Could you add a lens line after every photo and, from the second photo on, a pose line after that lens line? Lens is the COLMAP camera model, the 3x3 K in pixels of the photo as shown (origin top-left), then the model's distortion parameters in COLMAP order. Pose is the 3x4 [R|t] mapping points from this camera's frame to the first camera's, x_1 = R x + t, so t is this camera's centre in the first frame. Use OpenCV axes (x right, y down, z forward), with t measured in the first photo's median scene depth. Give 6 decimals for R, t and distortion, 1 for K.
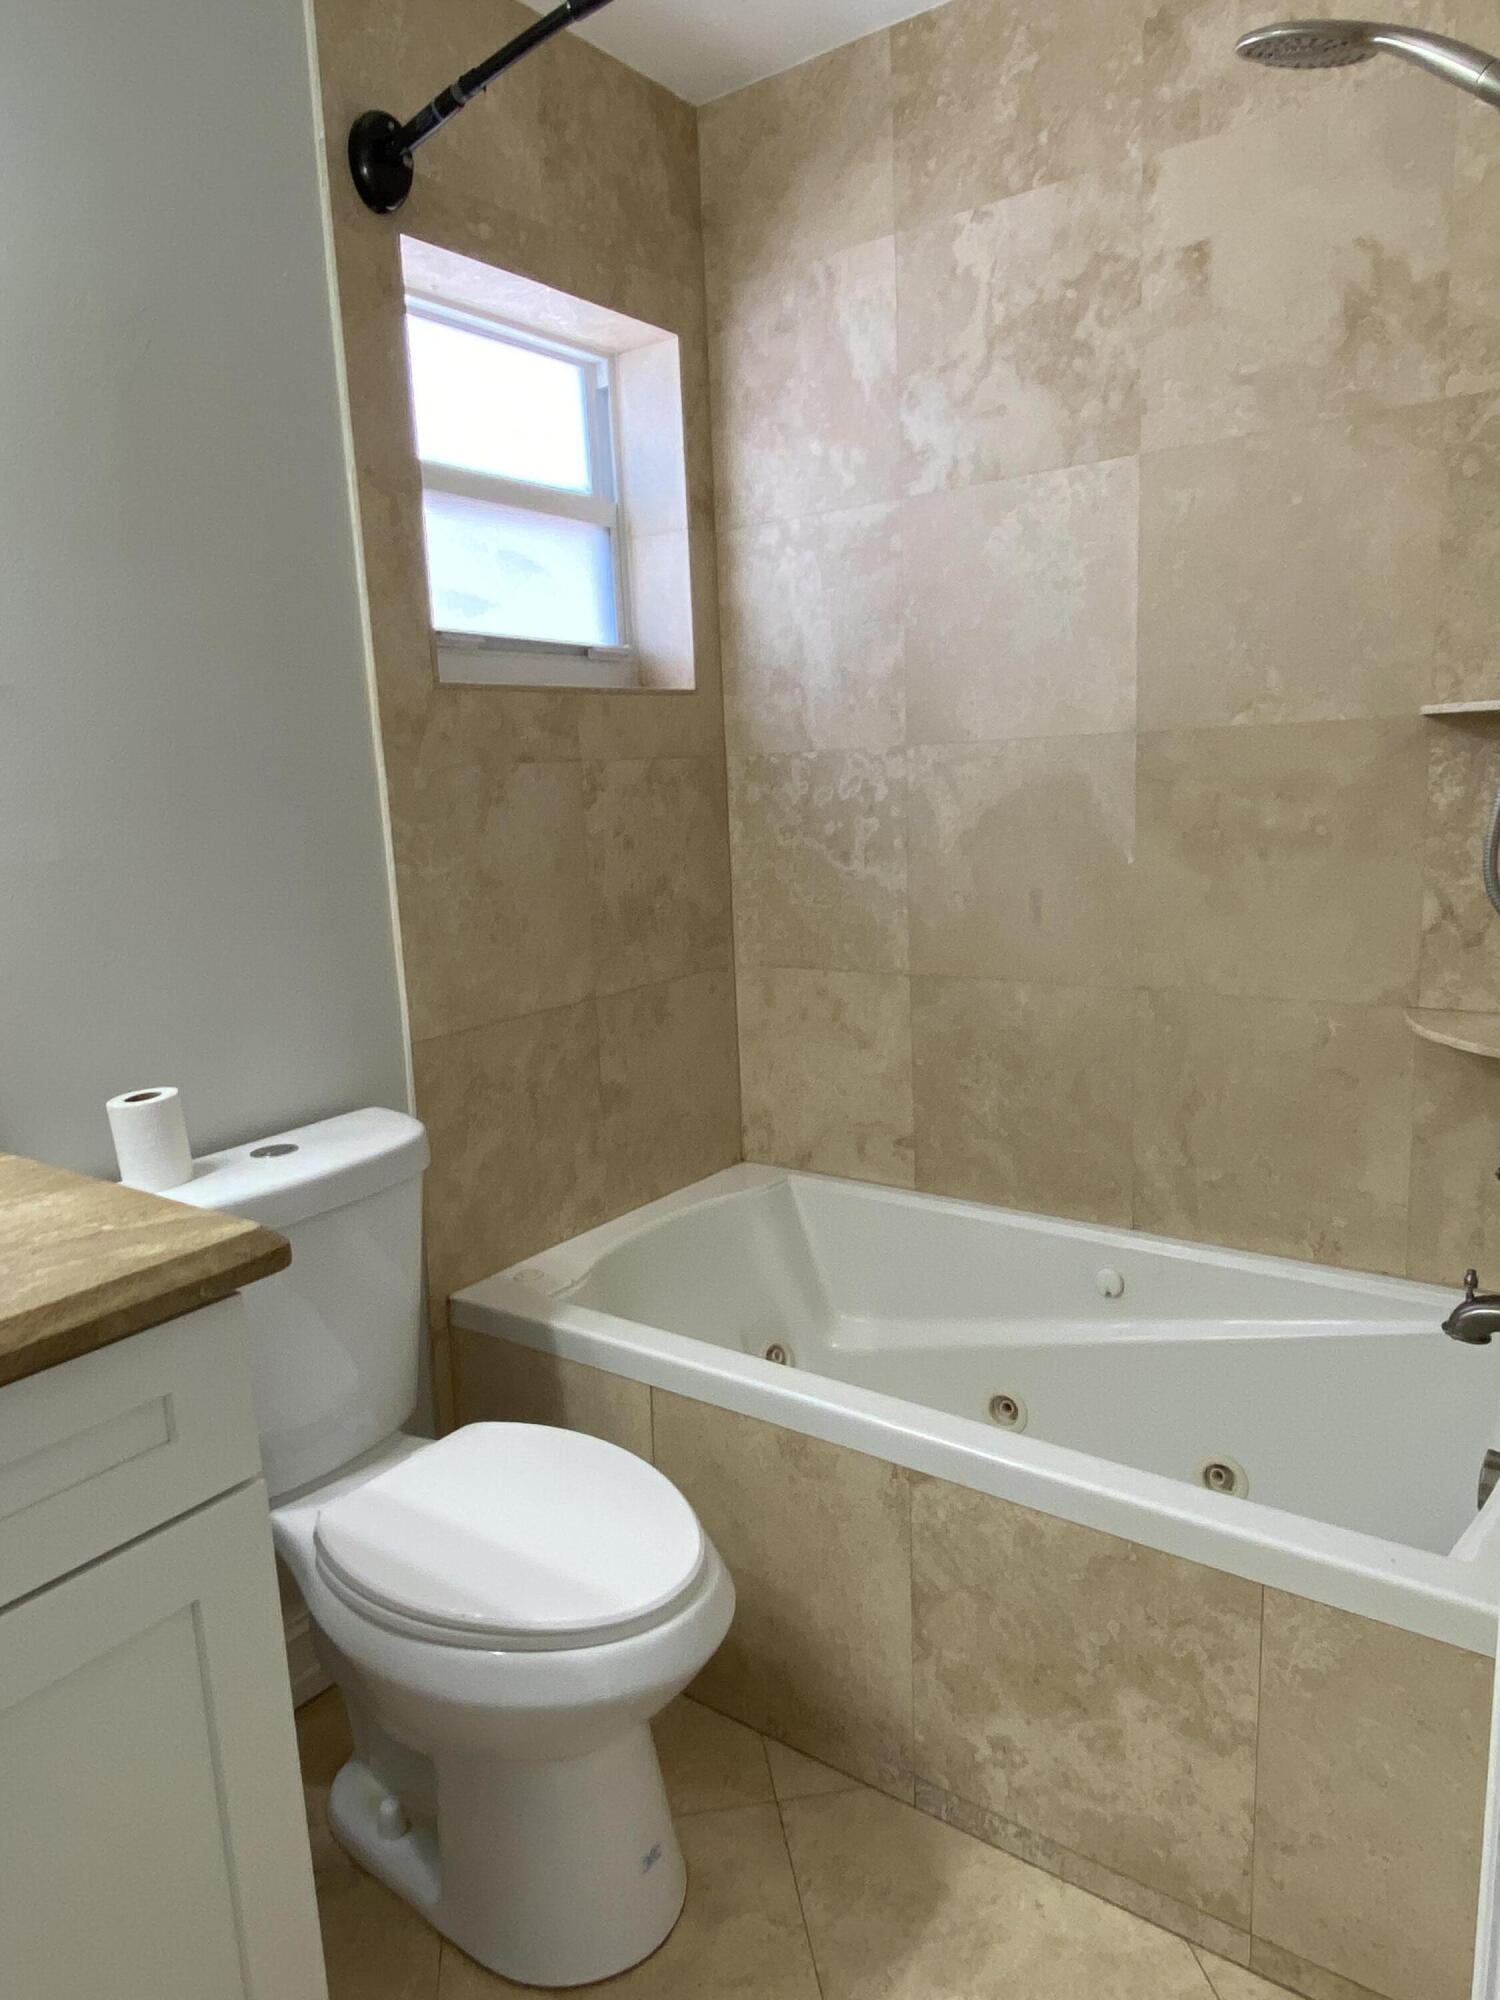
lens RADIAL K [[1303.5, 0, 741.3], [0, 1303.5, 1003.3], [0, 0, 1]] dist [0.096955, -0.116162]
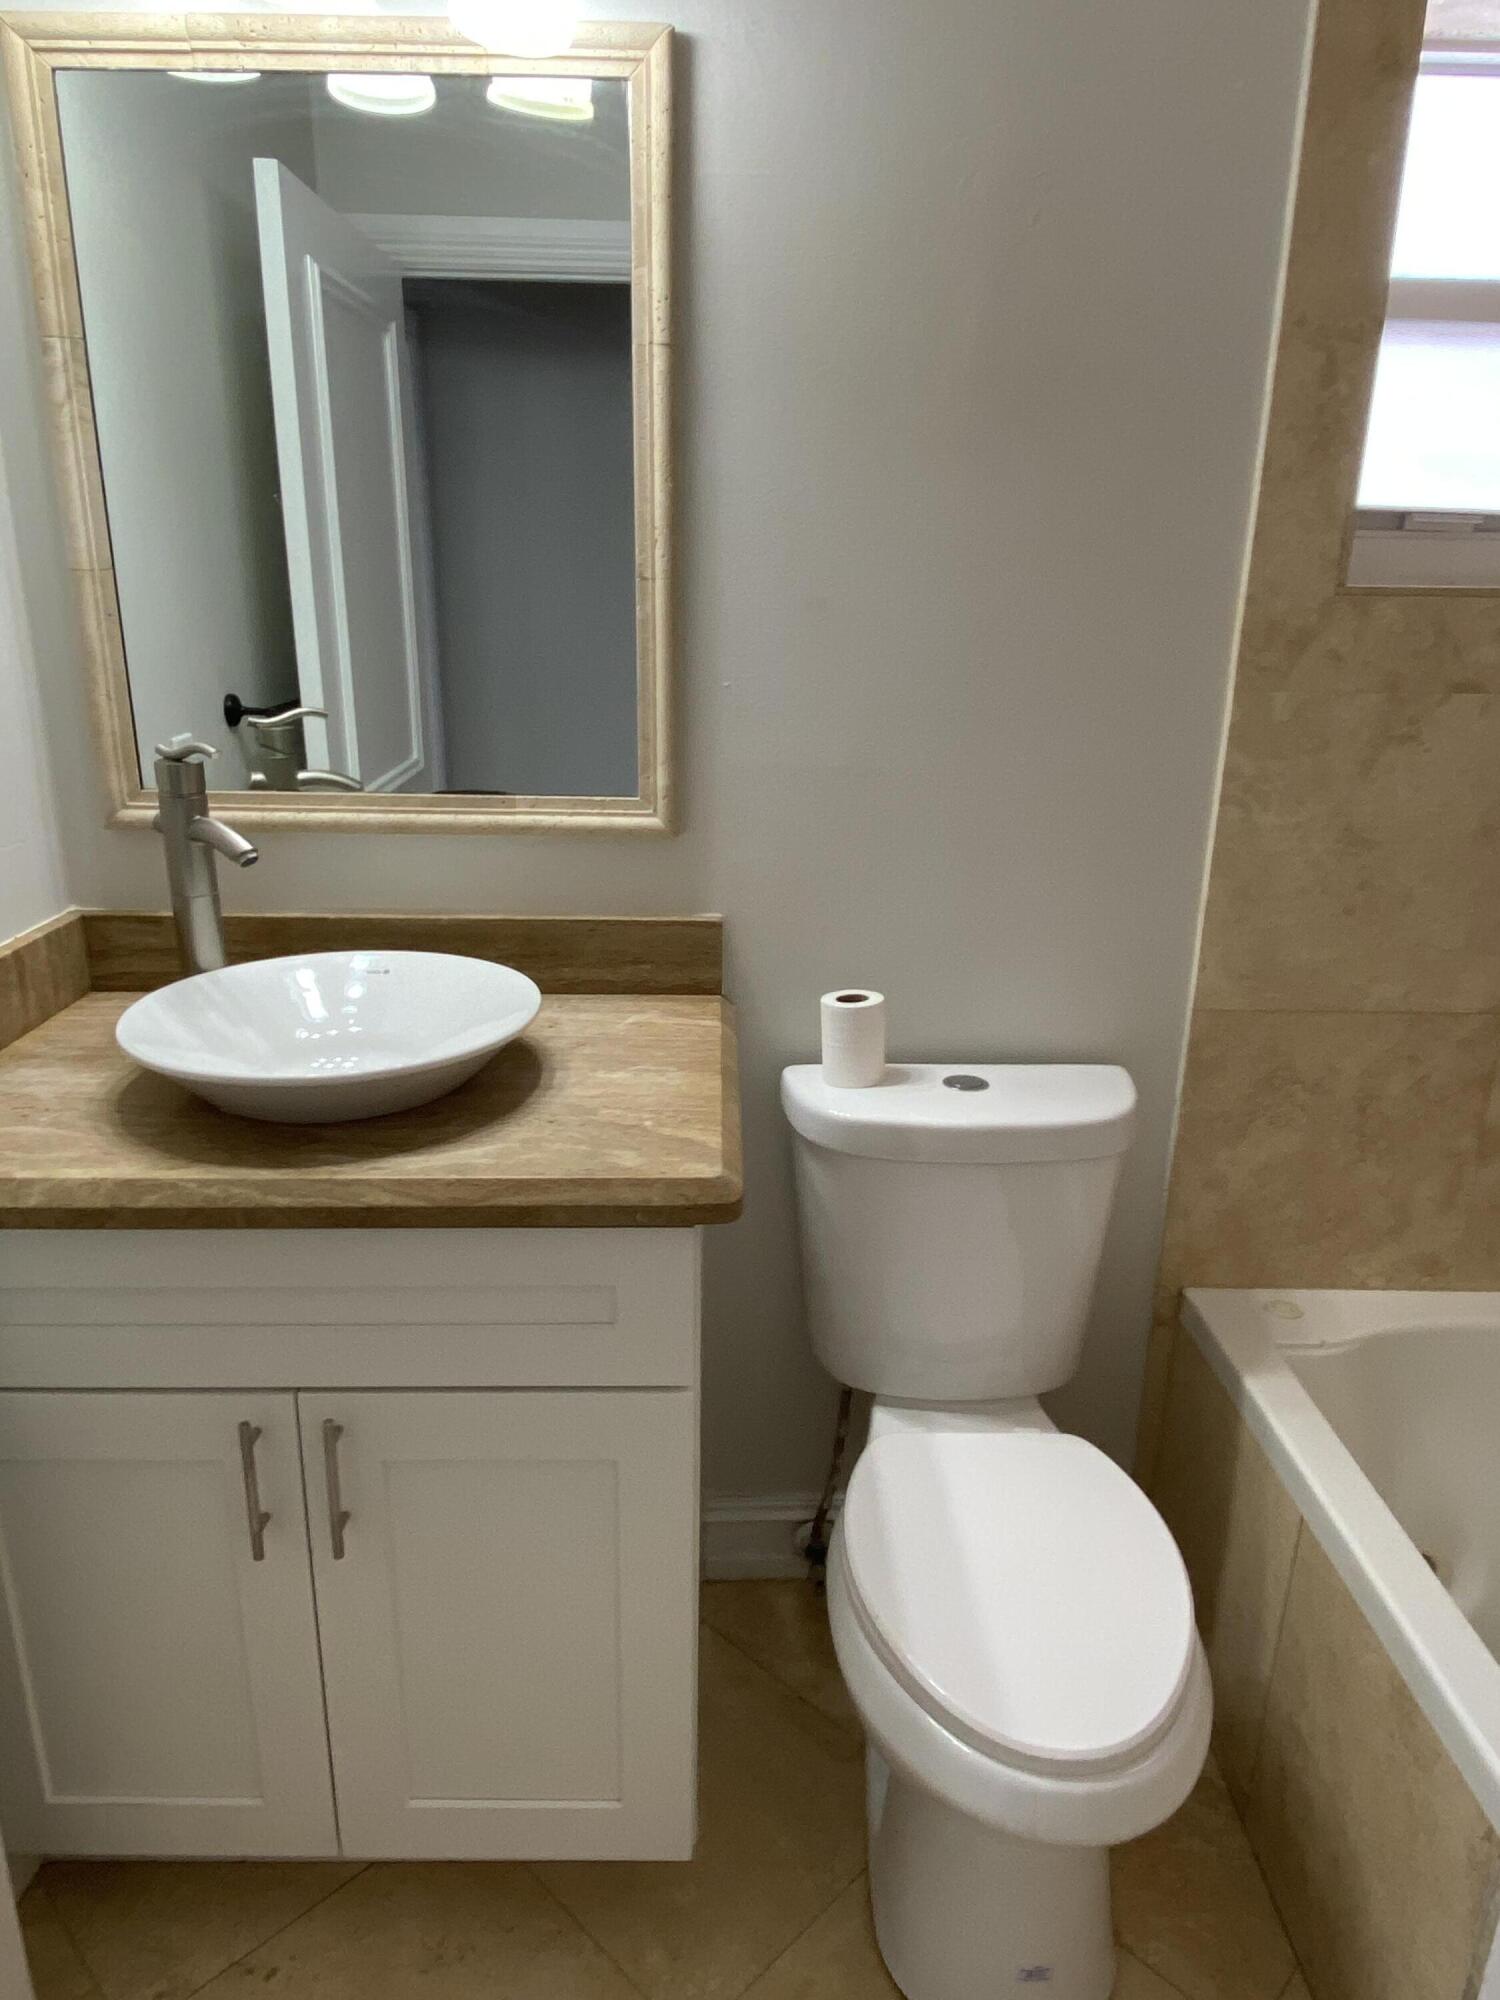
lens RADIAL K [[1303.5, 0, 741.3], [0, 1303.5, 1003.3], [0, 0, 1]] dist [0.096955, -0.116162]
pose [[0.598755, 0.297653, -0.743569, 0.222293], [-0.187288, 0.954674, 0.231347, -0.121638], [0.778727, 0.000741, 0.627362, 0.216979]]
